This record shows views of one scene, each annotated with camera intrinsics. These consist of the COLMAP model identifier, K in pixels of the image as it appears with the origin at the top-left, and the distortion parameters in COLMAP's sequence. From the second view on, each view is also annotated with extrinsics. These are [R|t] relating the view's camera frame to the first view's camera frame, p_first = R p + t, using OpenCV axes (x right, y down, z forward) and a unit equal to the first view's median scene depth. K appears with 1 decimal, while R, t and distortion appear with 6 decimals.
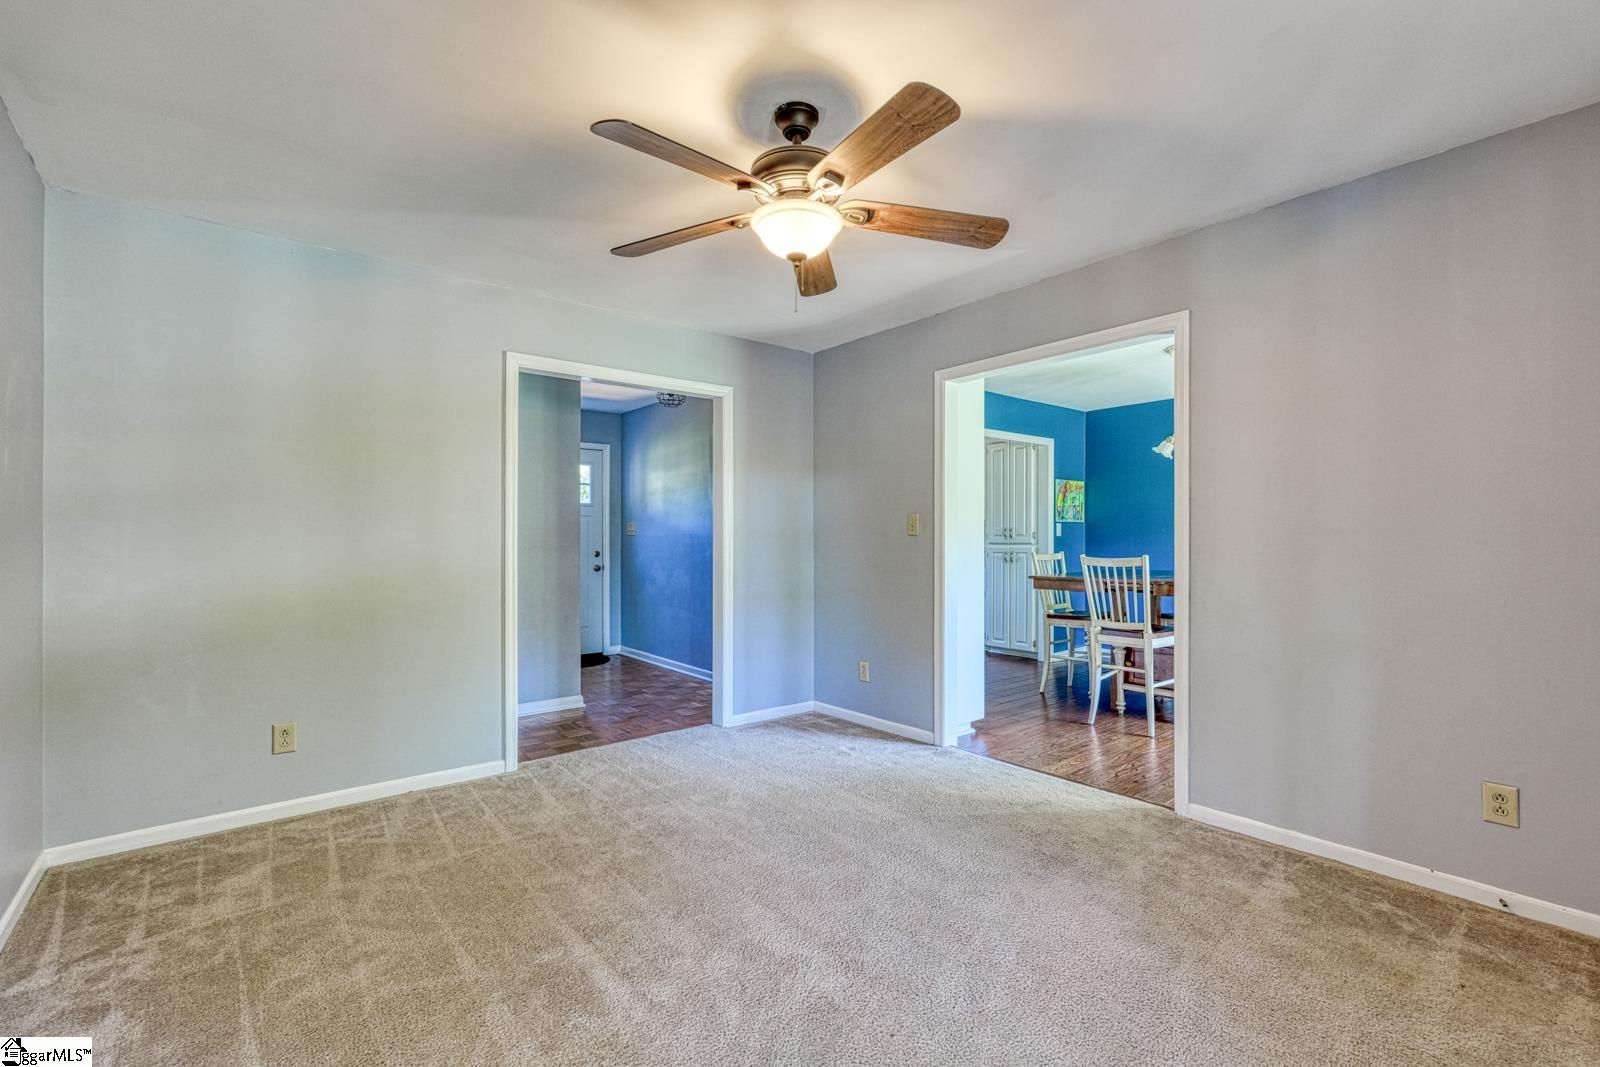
lens RADIAL K [[699.8, 0, 803.1], [0, 699.8, 532.4], [0, 0, 1]] dist [0.000490, 0.000426]
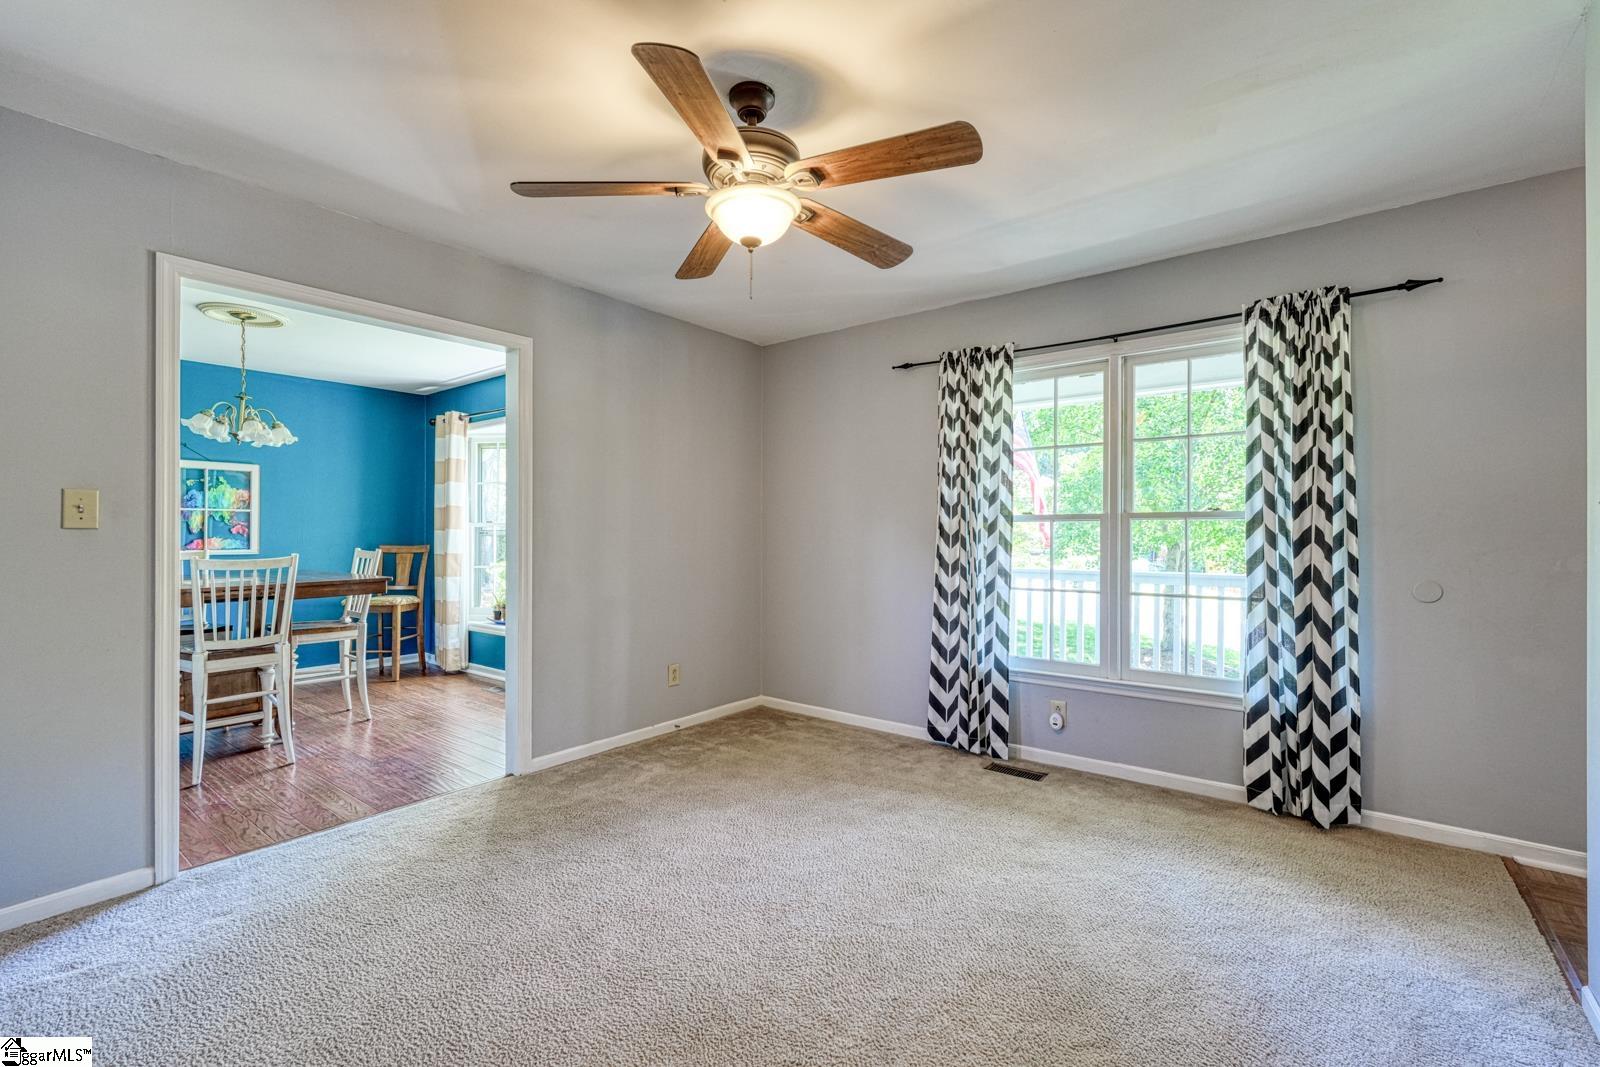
lens RADIAL K [[699.8, 0, 803.1], [0, 699.8, 532.4], [0, 0, 1]] dist [0.000490, 0.000426]
pose [[-0.210797, -0.002619, 0.977526, -0.829896], [-0.006083, 0.999981, 0.001368, 0.001730], [-0.977511, -0.005658, -0.210808, 0.966700]]
